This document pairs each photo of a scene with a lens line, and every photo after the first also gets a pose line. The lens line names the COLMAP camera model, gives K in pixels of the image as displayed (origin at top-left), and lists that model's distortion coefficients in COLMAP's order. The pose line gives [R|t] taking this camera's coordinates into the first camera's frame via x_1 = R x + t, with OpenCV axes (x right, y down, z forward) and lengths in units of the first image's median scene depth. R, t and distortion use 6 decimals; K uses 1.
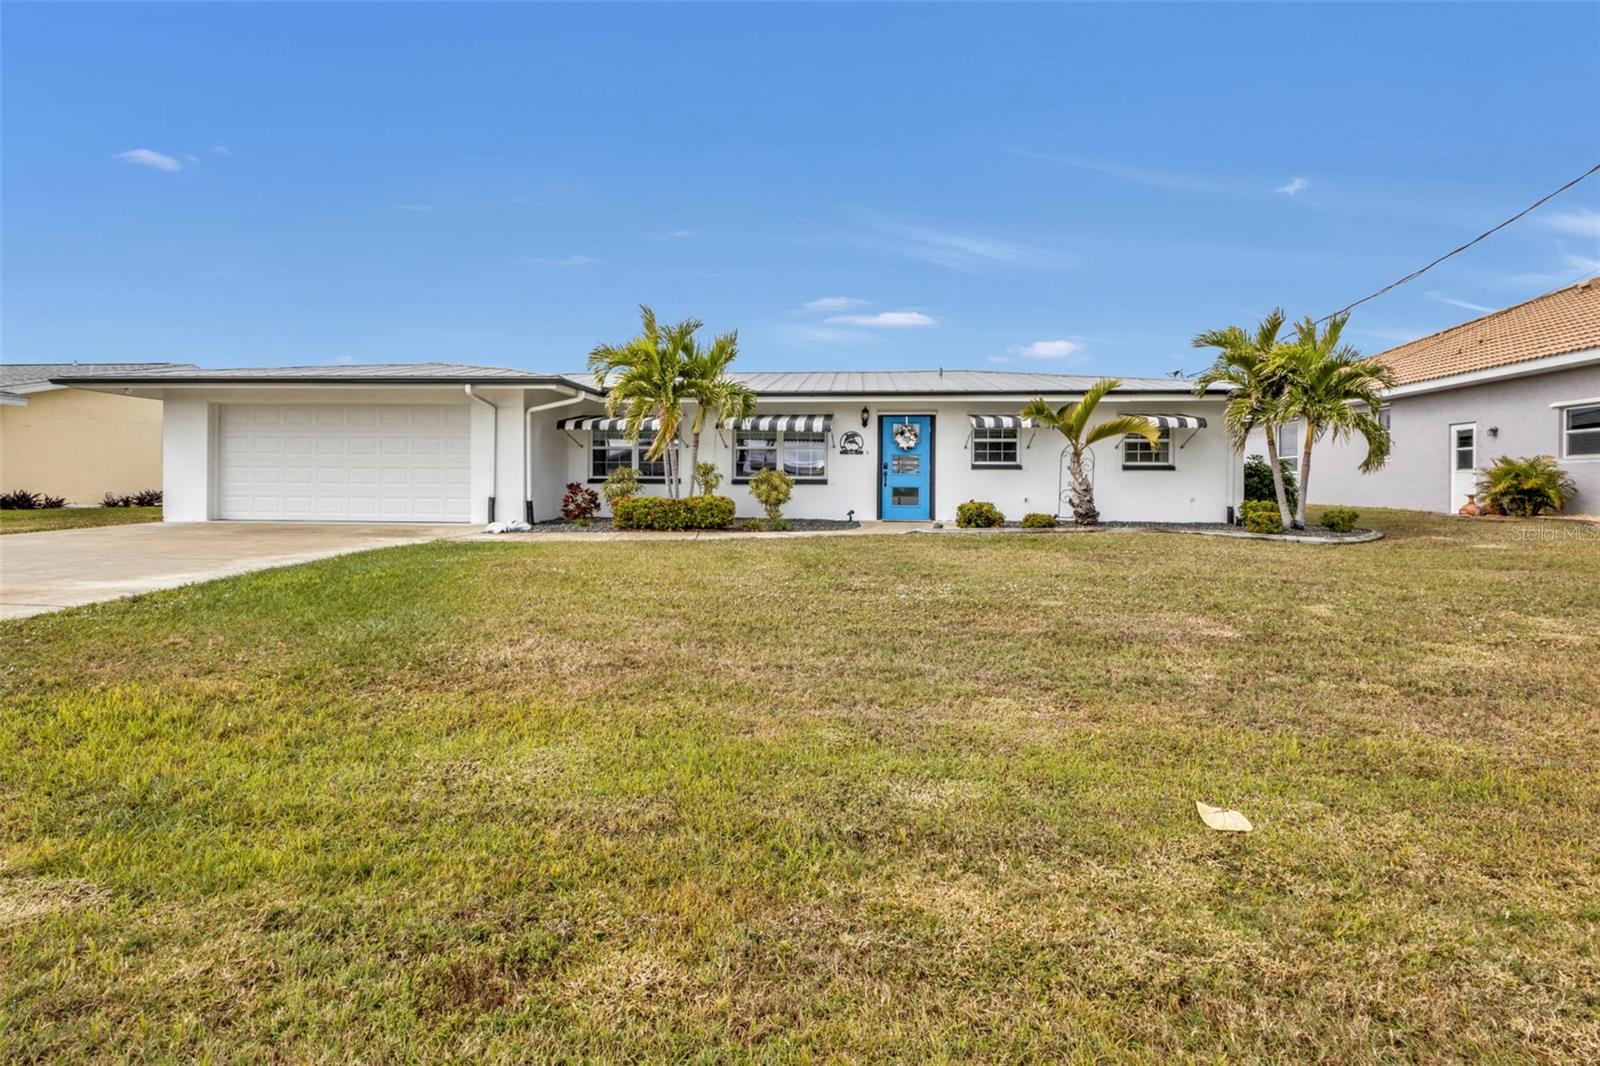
lens RADIAL K [[827.6, 0, 765.0], [0, 827.6, 468.8], [0, 0, 1]] dist [0.022763, -0.002891]
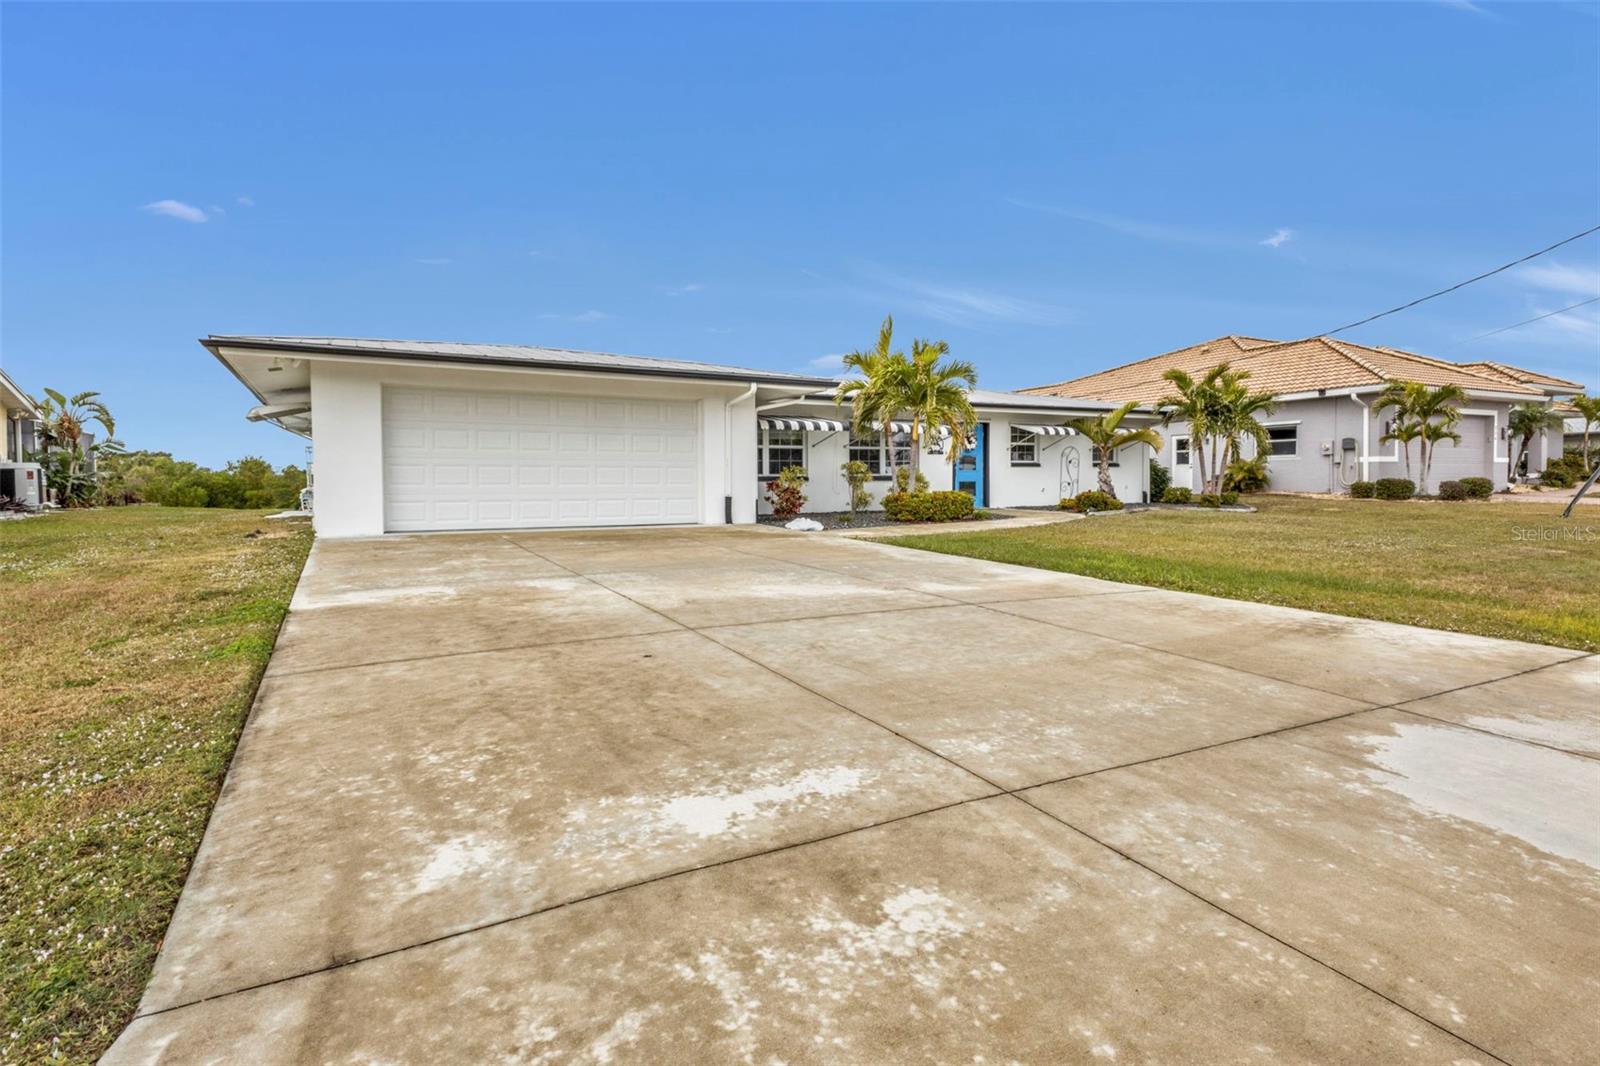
lens RADIAL K [[827.6, 0, 786.4], [0, 827.6, 532.3], [0, 0, 1]] dist [0.022763, -0.002891]
pose [[0.833656, -0.046038, 0.550362, -0.768298], [0.001297, 0.996680, 0.081407, -0.003036], [-0.552283, -0.067151, 0.830948, 0.126467]]
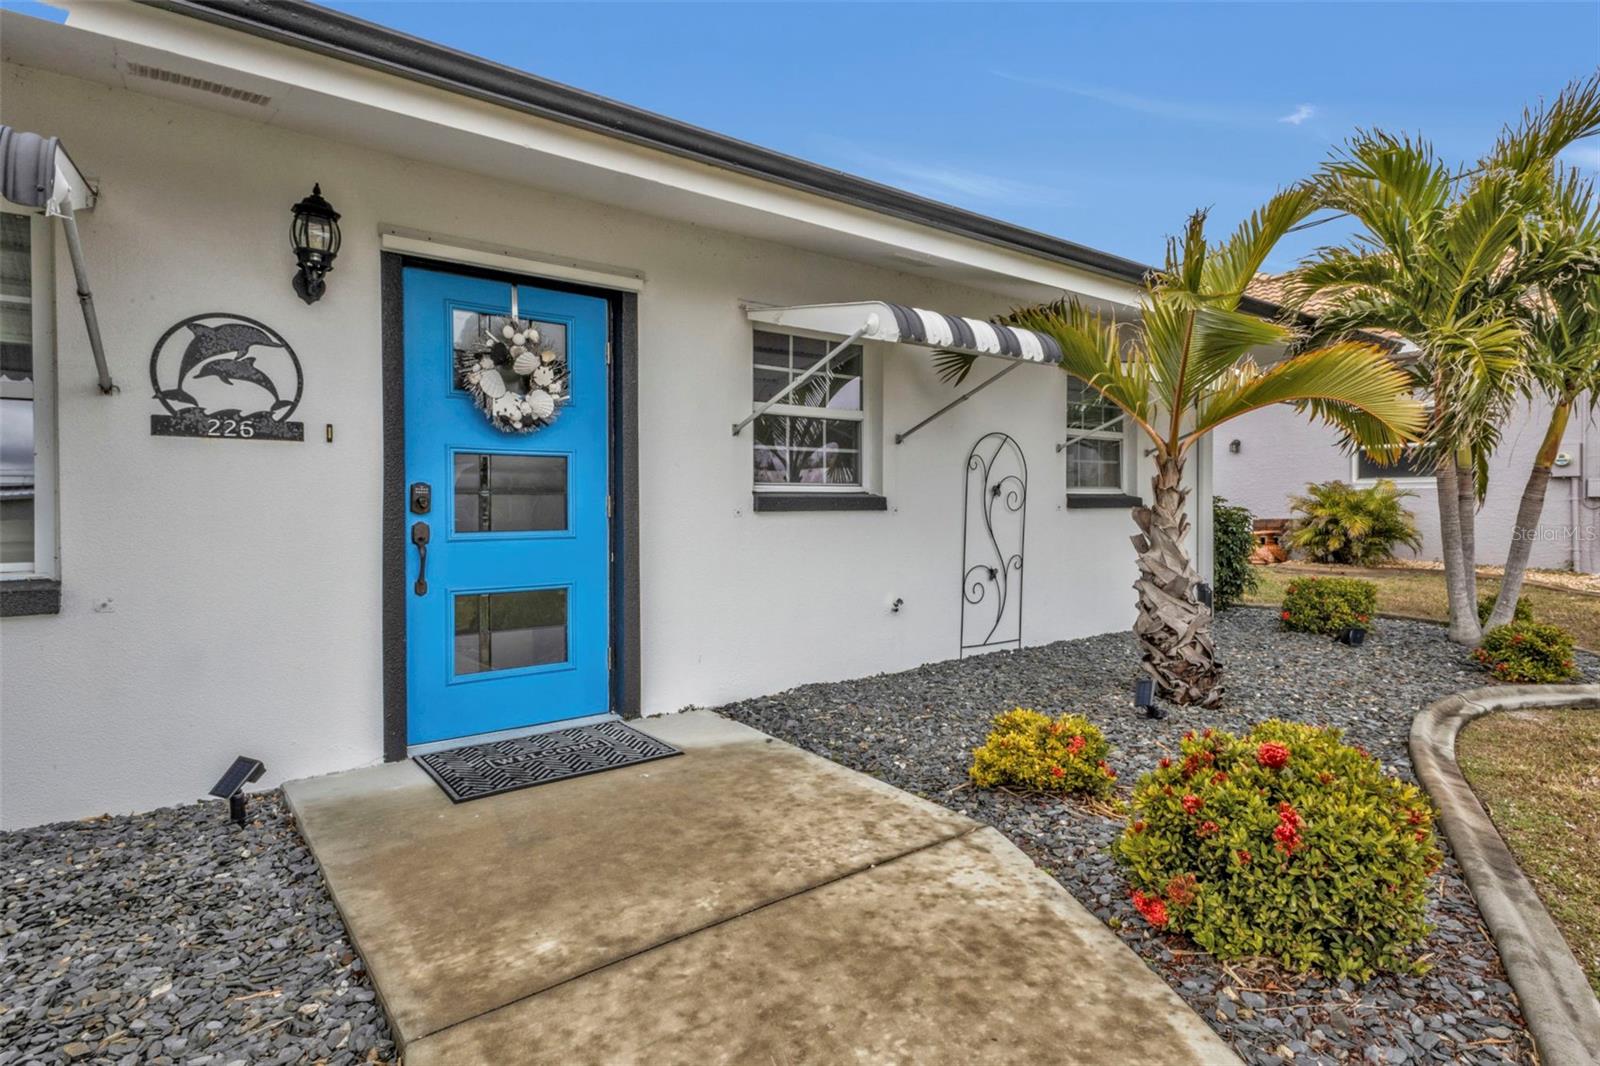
lens RADIAL K [[827.6, 0, 794.6], [0, 827.6, 515.8], [0, 0, 1]] dist [0.022763, -0.002891]
pose [[0.725656, -0.019106, 0.687792, 0.070372], [-0.005349, 0.999428, 0.033406, -0.007257], [-0.688037, -0.027920, 0.725139, 0.812546]]
